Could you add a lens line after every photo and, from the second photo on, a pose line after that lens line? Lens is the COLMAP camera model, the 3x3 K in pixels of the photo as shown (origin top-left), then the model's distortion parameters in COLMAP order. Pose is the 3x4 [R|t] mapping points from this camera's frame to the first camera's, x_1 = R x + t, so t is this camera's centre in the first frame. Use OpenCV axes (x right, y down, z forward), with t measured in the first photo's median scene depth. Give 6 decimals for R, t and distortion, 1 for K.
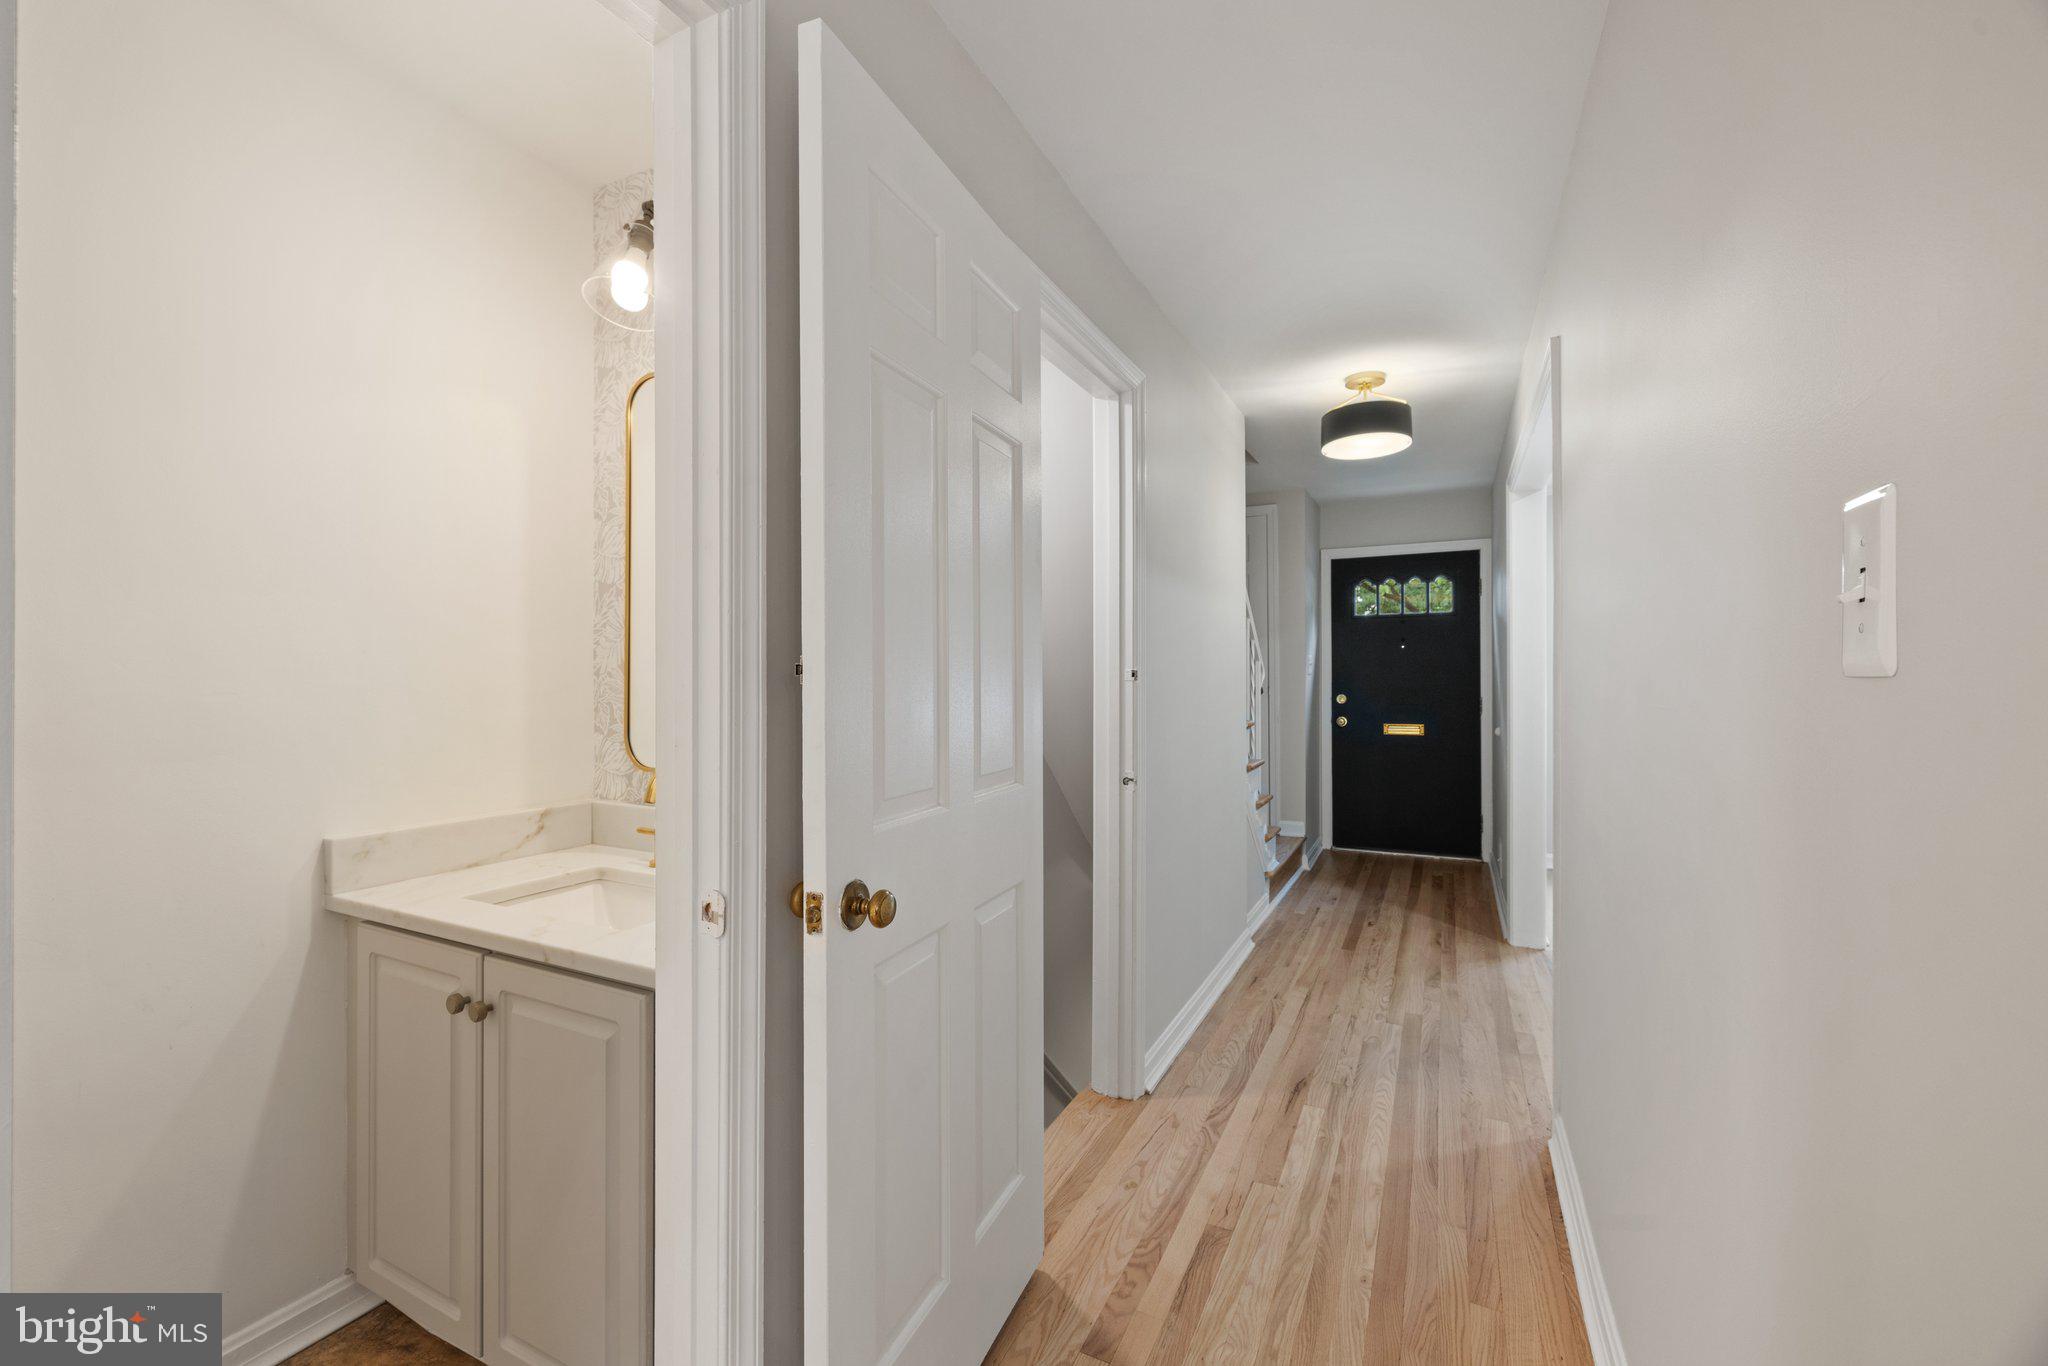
lens RADIAL K [[859.3, 0, 1003.9], [0, 859.3, 674.3], [0, 0, 1]] dist [-0.003731, -0.000226]
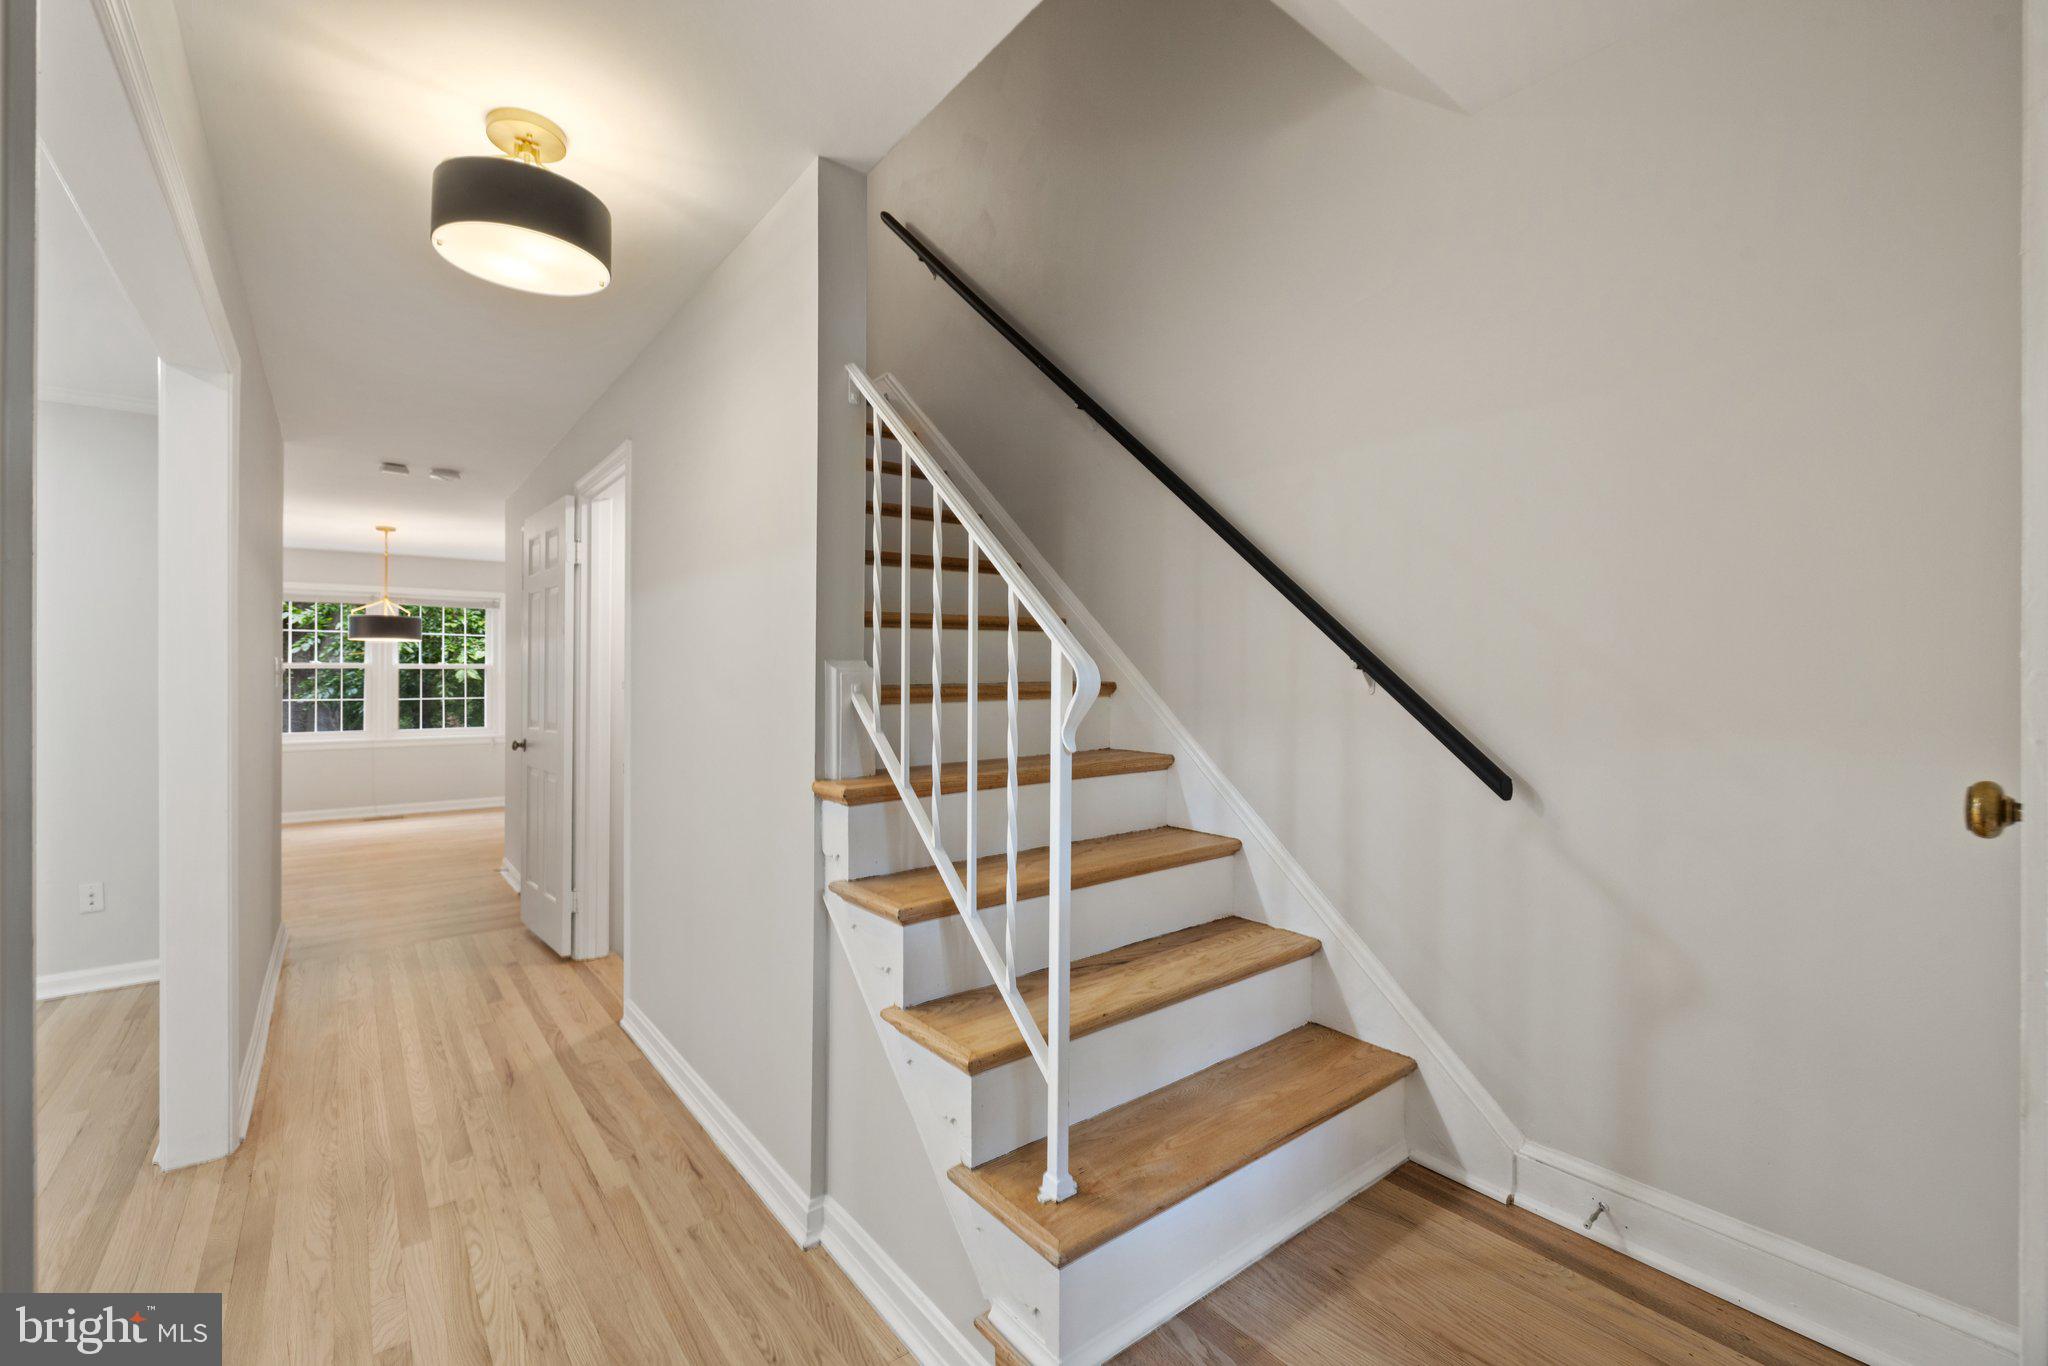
lens RADIAL K [[859.3, 0, 1003.9], [0, 859.3, 674.3], [0, 0, 1]] dist [-0.003731, -0.000226]
pose [[-0.422429, 0.001277, -0.906395, 0.883428], [0.003279, 0.999995, -0.000119, -0.008063], [0.906390, -0.003022, -0.422431, 1.695412]]
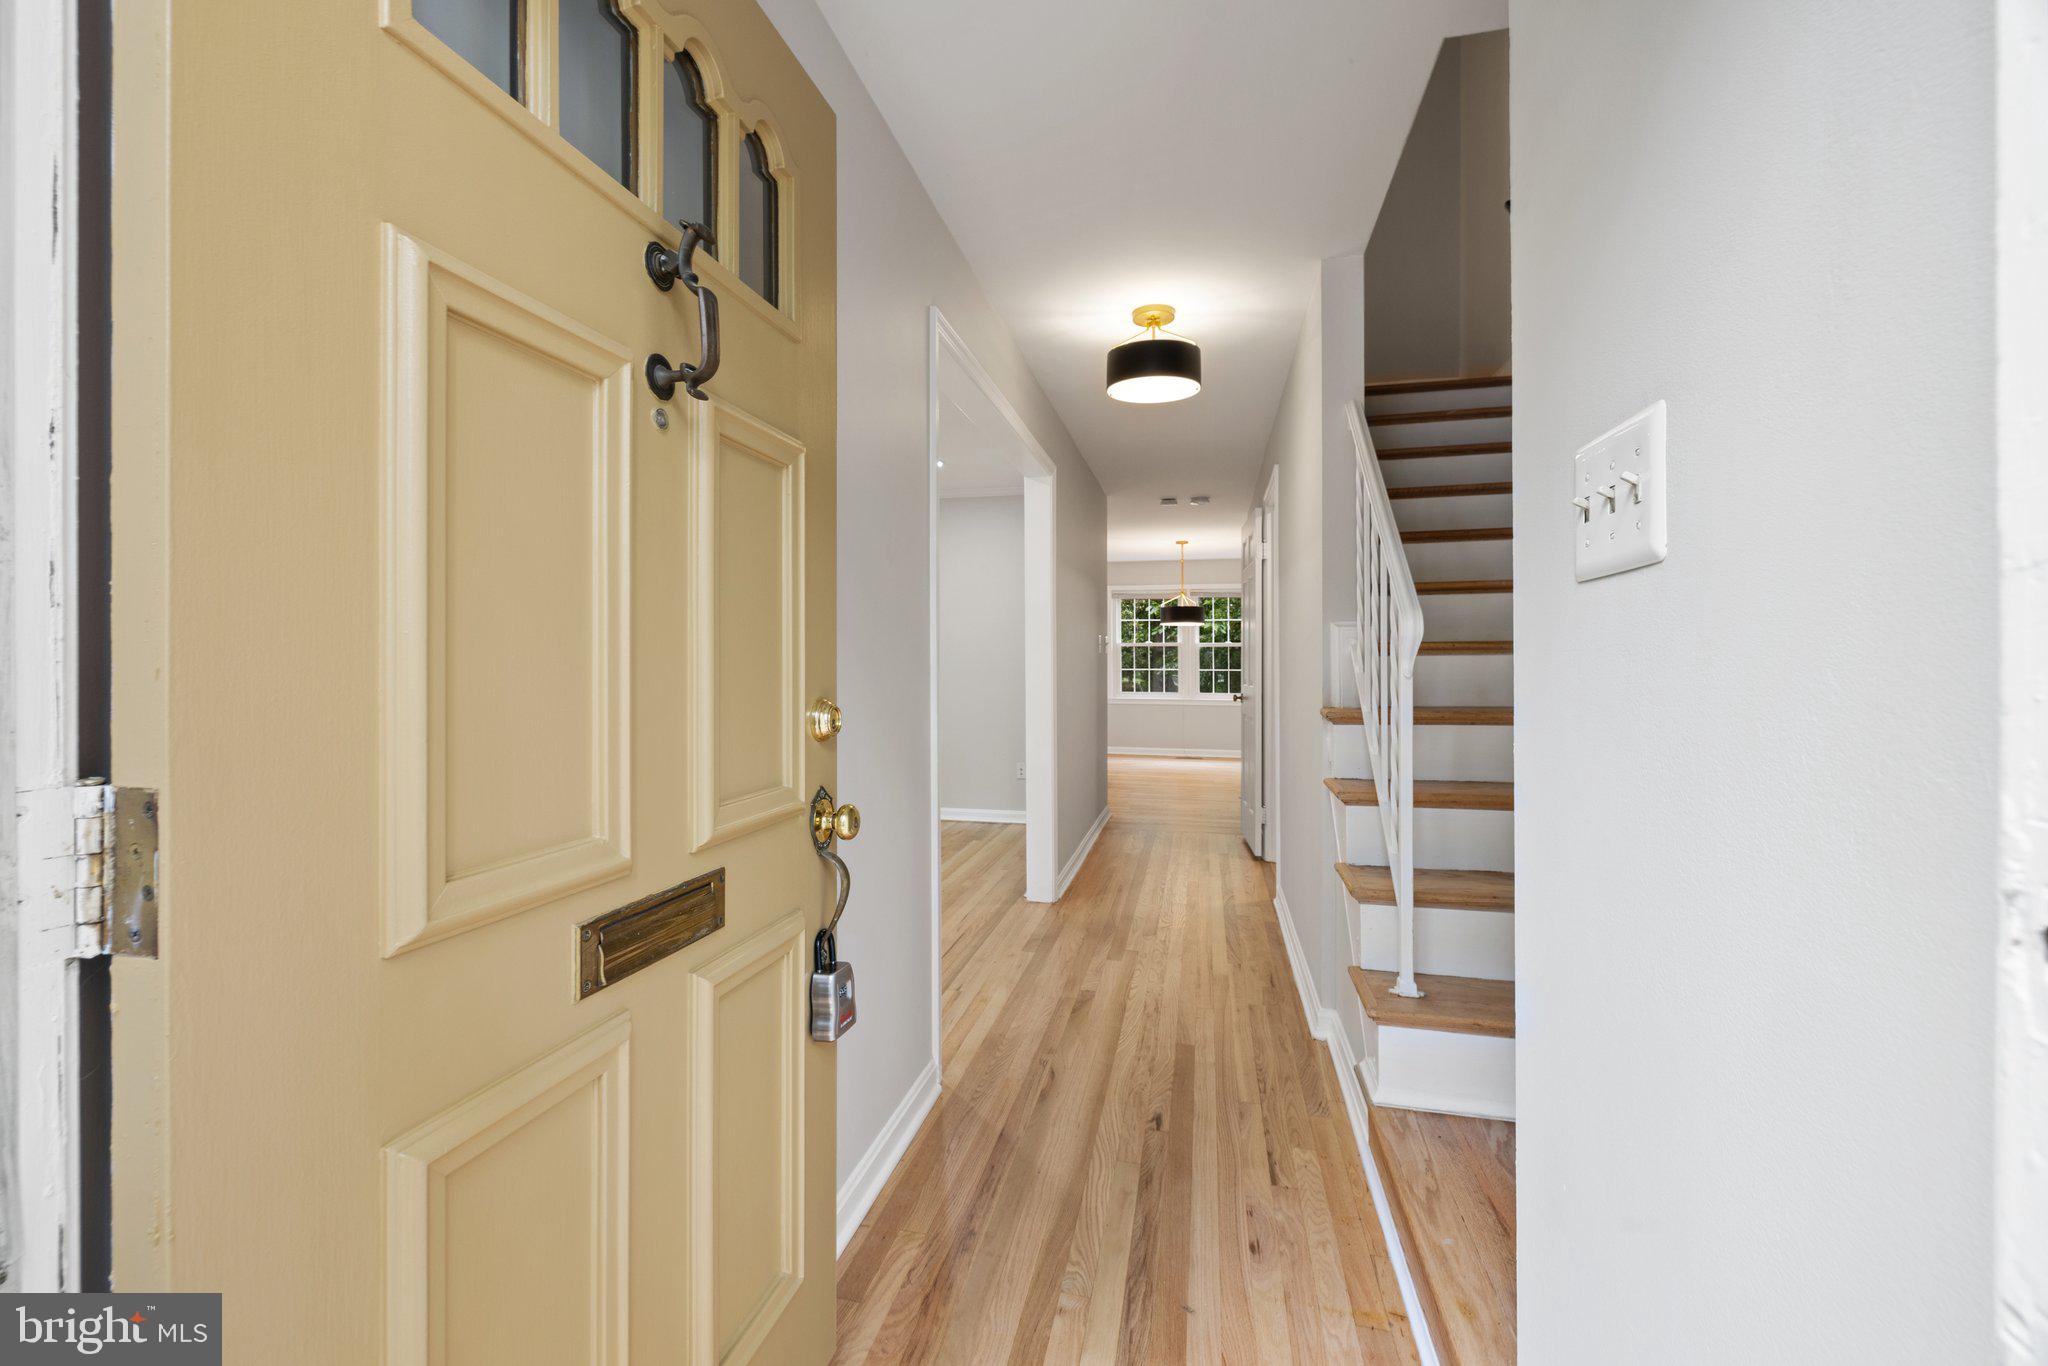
lens RADIAL K [[859.3, 0, 1003.9], [0, 859.3, 674.3], [0, 0, 1]] dist [-0.003731, -0.000226]
pose [[-0.970189, 0.001691, -0.242343, 0.904711], [0.003343, 0.999974, -0.006406, 0.041415], [0.242326, -0.007025, -0.970169, 2.089657]]
